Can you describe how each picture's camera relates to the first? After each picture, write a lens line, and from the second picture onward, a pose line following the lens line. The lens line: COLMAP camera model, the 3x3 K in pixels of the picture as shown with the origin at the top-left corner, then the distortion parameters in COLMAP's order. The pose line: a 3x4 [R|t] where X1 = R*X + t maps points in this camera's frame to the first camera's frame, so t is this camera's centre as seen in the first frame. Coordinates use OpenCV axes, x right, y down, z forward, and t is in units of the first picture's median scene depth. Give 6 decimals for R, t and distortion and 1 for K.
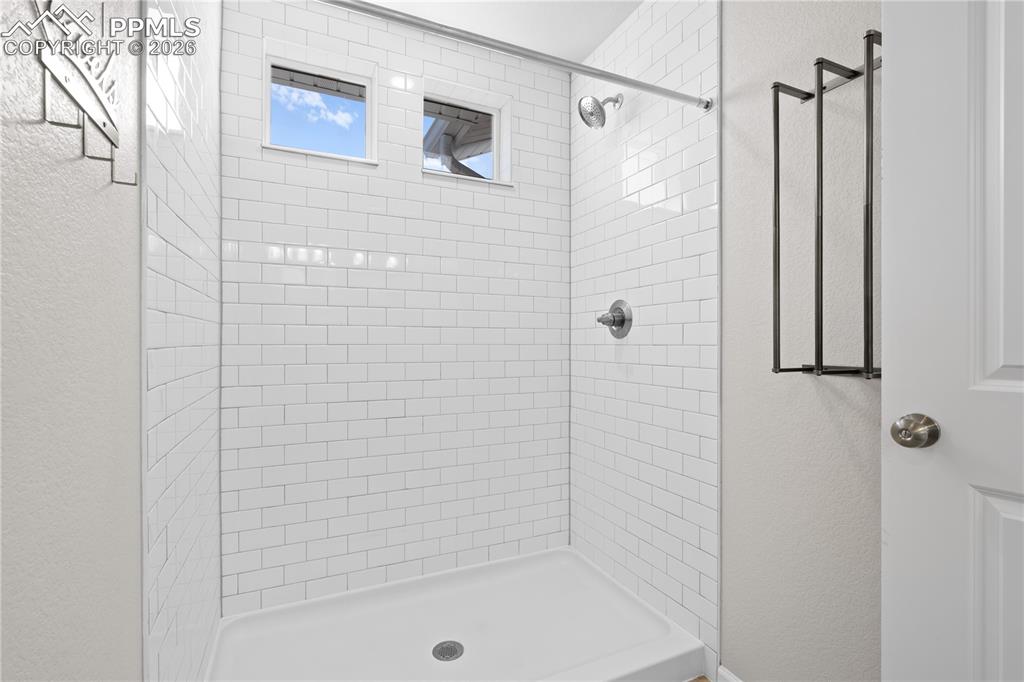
lens RADIAL K [[467.2, 0, 508.4], [0, 467.2, 343.0], [0, 0, 1]] dist [-0.002940, 0.002000]
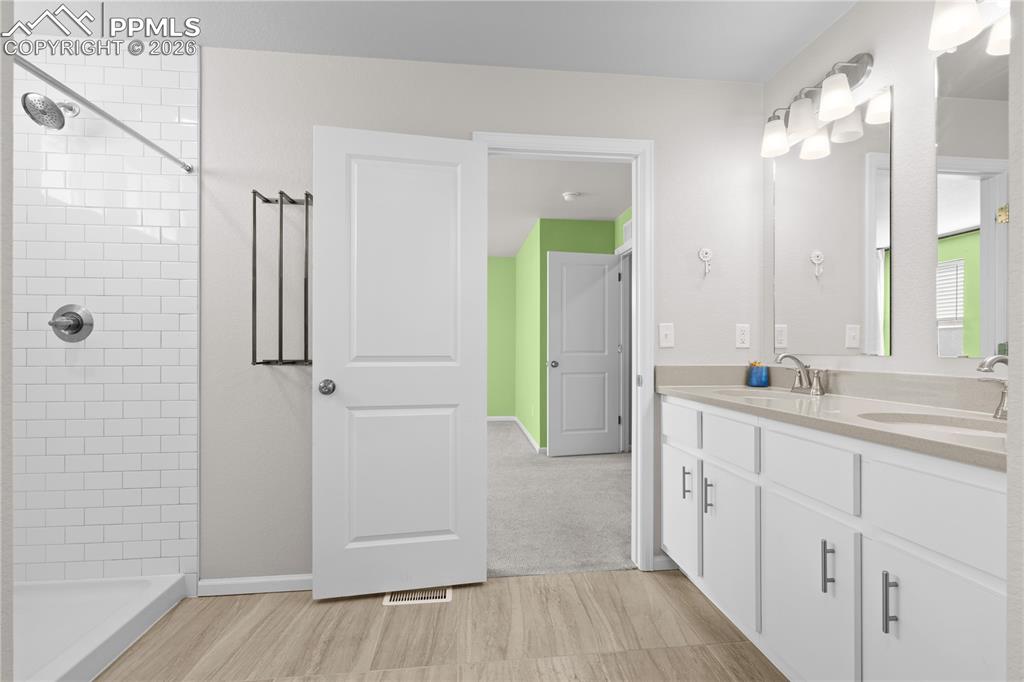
lens RADIAL K [[467.2, 0, 513.8], [0, 467.2, 343.6], [0, 0, 1]] dist [-0.002940, 0.002000]
pose [[0.334342, 0.001647, 0.942450, -0.530736], [-0.002599, 0.999996, -0.000825, -0.010804], [-0.942448, -0.002174, 0.334345, -0.331148]]
